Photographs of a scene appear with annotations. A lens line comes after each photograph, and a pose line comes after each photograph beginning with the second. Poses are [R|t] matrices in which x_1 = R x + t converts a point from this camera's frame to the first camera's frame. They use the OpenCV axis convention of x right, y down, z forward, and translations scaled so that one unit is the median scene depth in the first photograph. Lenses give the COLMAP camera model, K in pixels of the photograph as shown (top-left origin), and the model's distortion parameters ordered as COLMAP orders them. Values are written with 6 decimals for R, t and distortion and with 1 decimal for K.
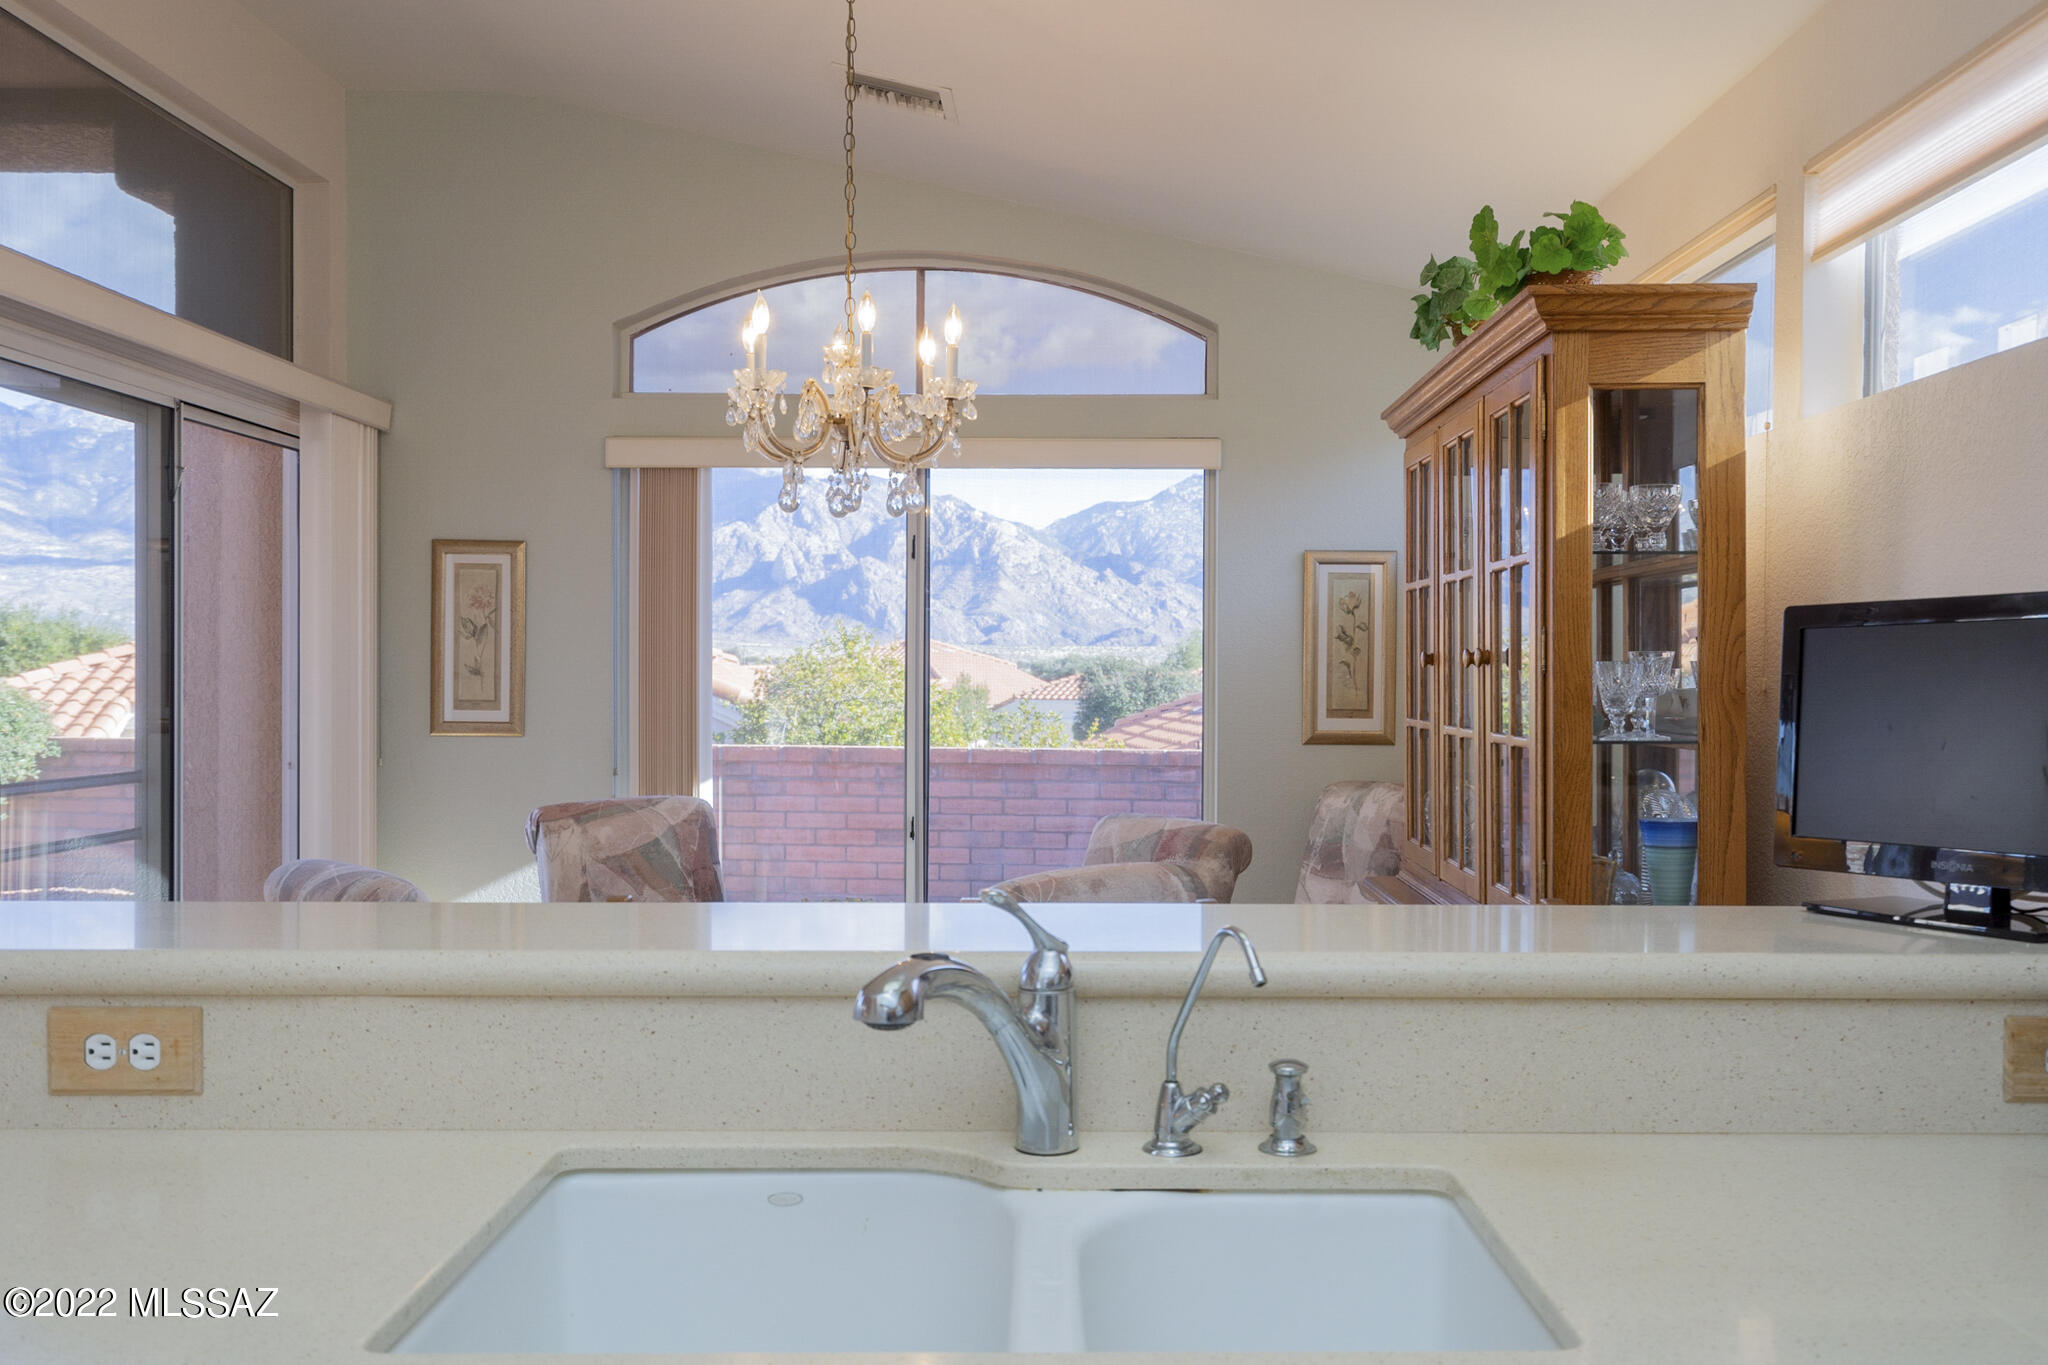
lens RADIAL K [[1868.2, 0, 1093.7], [0, 1868.2, 682.9], [0, 0, 1]] dist [-0.000977, -0.001815]
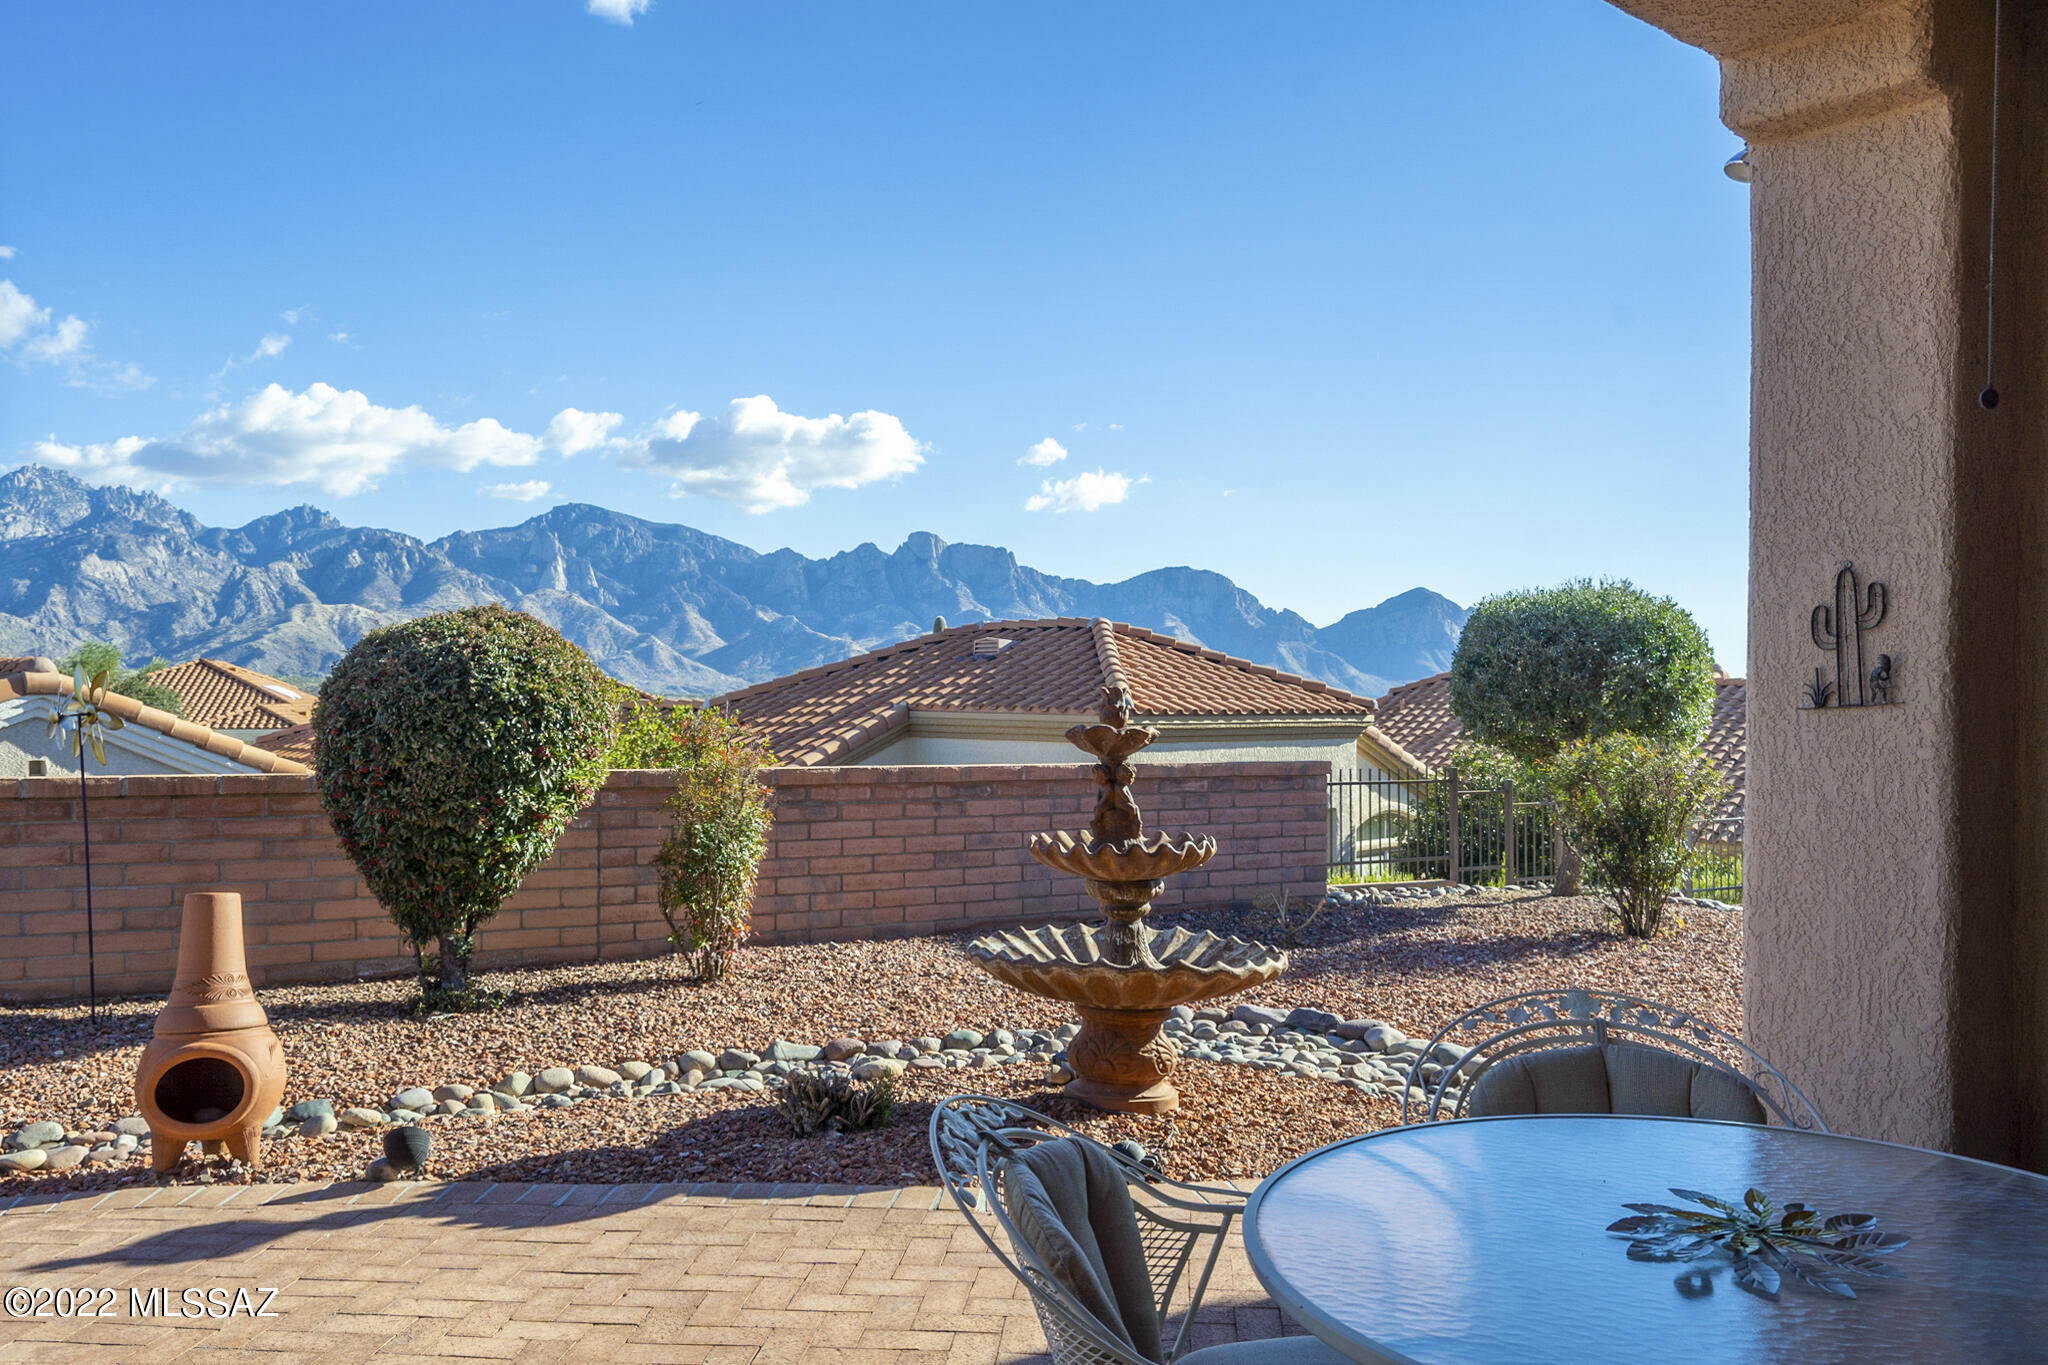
lens RADIAL K [[1590.5, 0, 1018.1], [0, 1590.5, 733.9], [0, 0, 1]] dist [0.004227, -0.001328]
pose [[0.783634, -0.010317, 0.621138, -0.595677], [-0.003060, 0.999786, 0.020467, 0.000968], [-0.621216, -0.017939, 0.783434, 0.339288]]
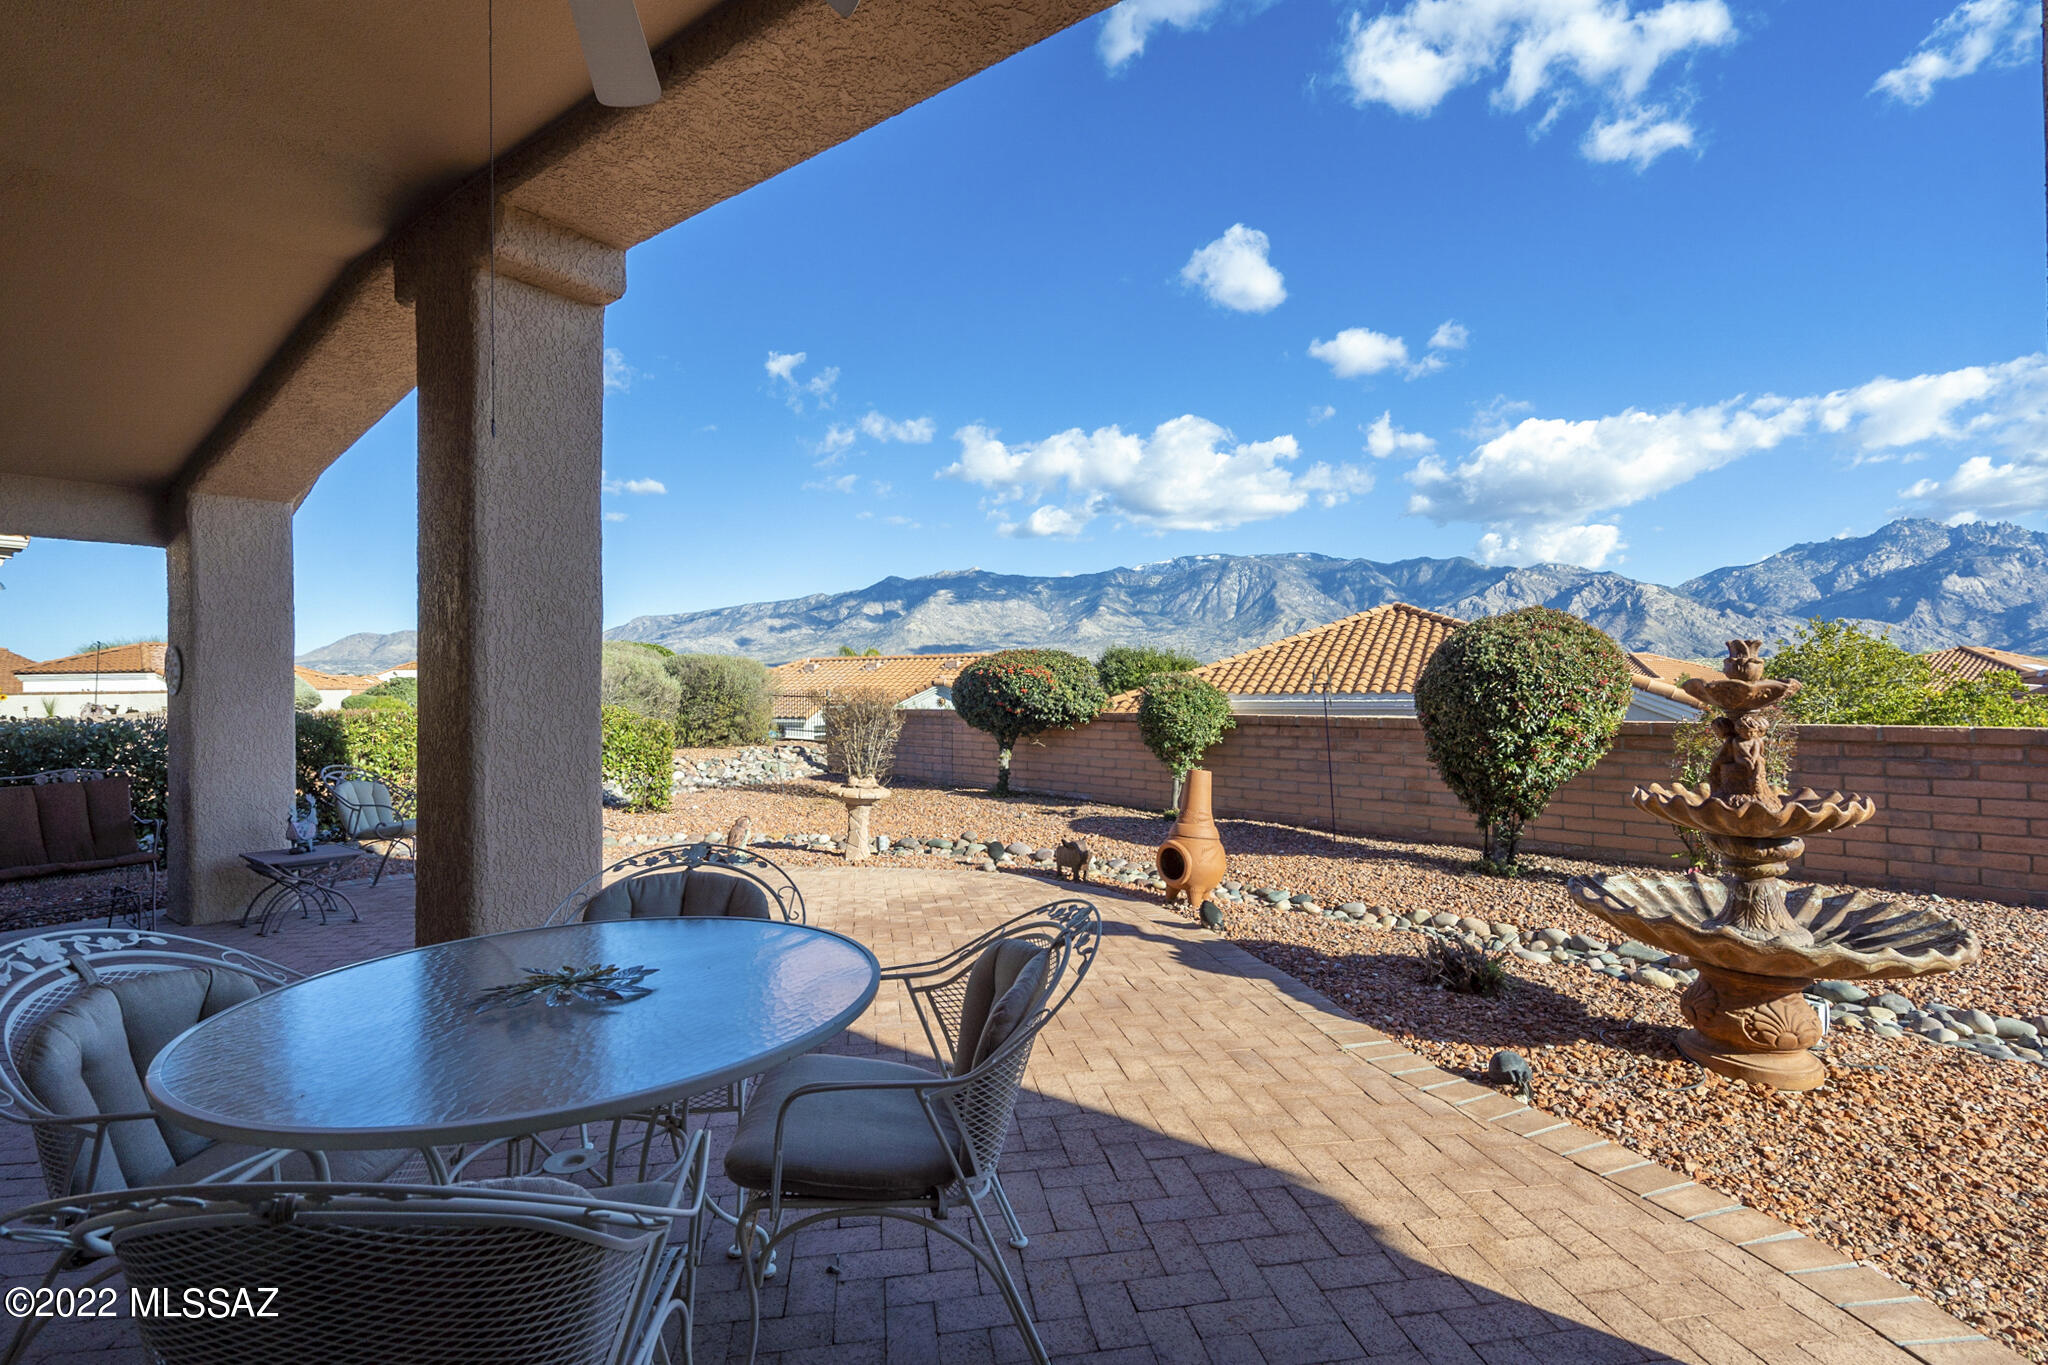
lens RADIAL K [[936.3, 0, 1017.5], [0, 936.3, 674.2], [0, 0, 1]] dist [-0.002646, 0.001448]
pose [[0.800305, -0.021103, -0.599221, -0.274206], [0.013504, 0.999761, -0.017173, 0.008585], [0.599441, 0.005652, 0.800399, 0.341596]]
